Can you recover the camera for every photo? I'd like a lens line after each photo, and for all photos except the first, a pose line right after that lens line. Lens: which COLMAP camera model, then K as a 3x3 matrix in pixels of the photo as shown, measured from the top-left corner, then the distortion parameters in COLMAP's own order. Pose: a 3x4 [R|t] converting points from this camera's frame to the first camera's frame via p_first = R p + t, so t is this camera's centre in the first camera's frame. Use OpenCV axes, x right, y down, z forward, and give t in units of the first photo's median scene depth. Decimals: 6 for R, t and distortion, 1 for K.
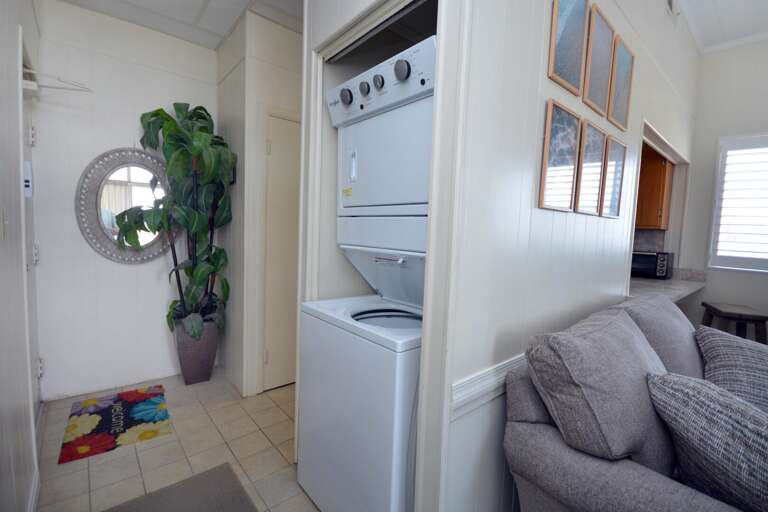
lens RADIAL K [[346.3, 0, 382.9], [0, 346.3, 252.6], [0, 0, 1]] dist [-0.001534, -0.000258]
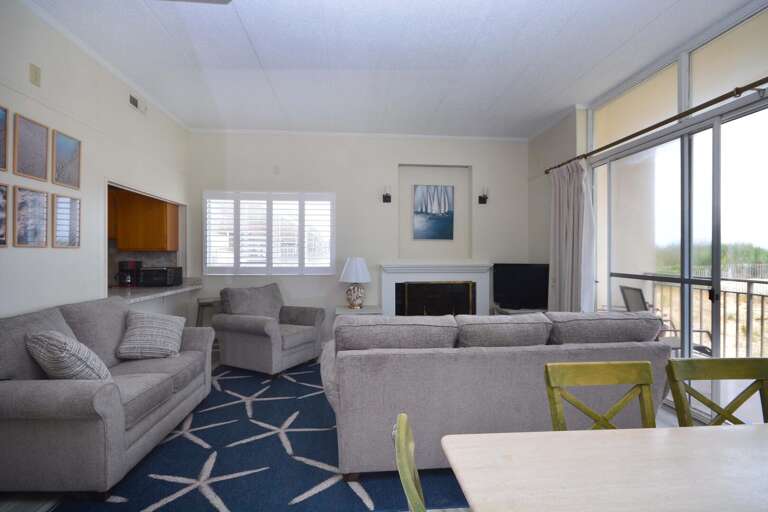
lens RADIAL K [[371.1, 0, 382.9], [0, 371.1, 253.1], [0, 0, 1]] dist [-0.001223, -0.000539]
pose [[0.581227, -0.035497, 0.812967, 0.103532], [0.075756, 0.997070, -0.010625, 0.028152], [-0.810207, 0.067762, 0.582213, -0.690053]]
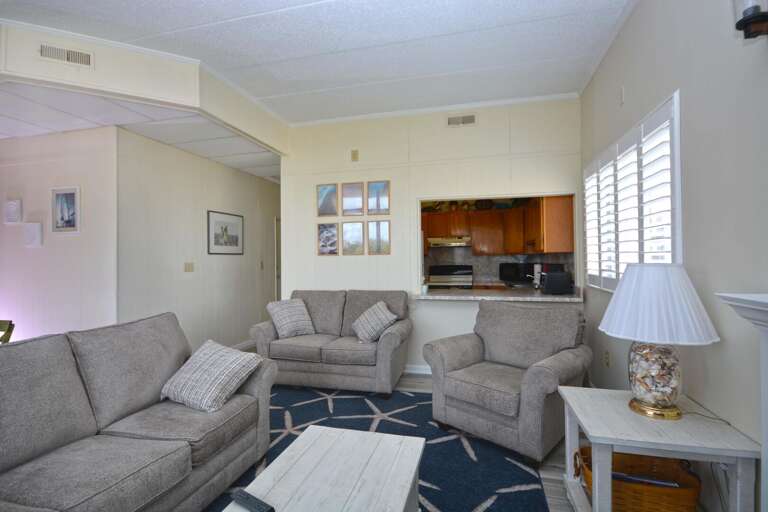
lens RADIAL K [[371.1, 0, 386.8], [0, 371.1, 261.1], [0, 0, 1]] dist [-0.001223, -0.000539]
pose [[0.574370, -0.035095, -0.817843, 1.861689], [-0.021755, 0.998073, -0.058107, 0.056673], [0.818307, 0.051167, 0.572499, -0.222331]]
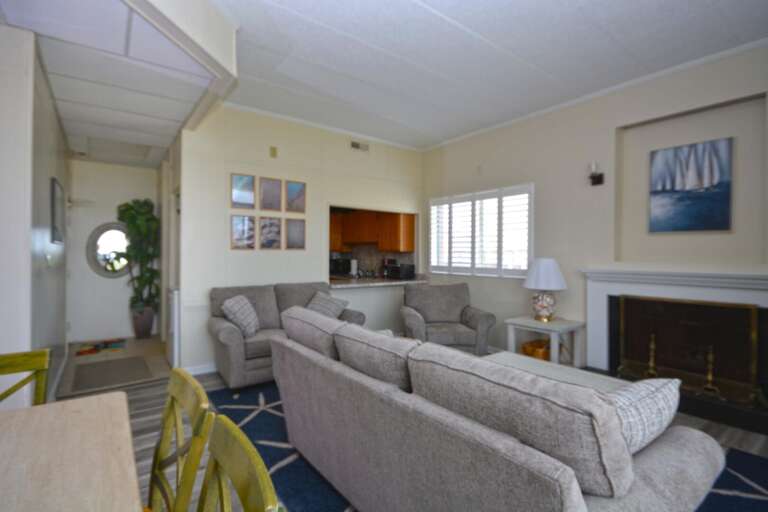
lens RADIAL K [[371.1, 0, 387.2], [0, 371.1, 254.9], [0, 0, 1]] dist [-0.001223, -0.000539]
pose [[0.997761, -0.033362, -0.057968, 1.002234], [0.029417, 0.997278, -0.067618, 0.089741], [0.060066, 0.065761, 0.996026, -1.066995]]
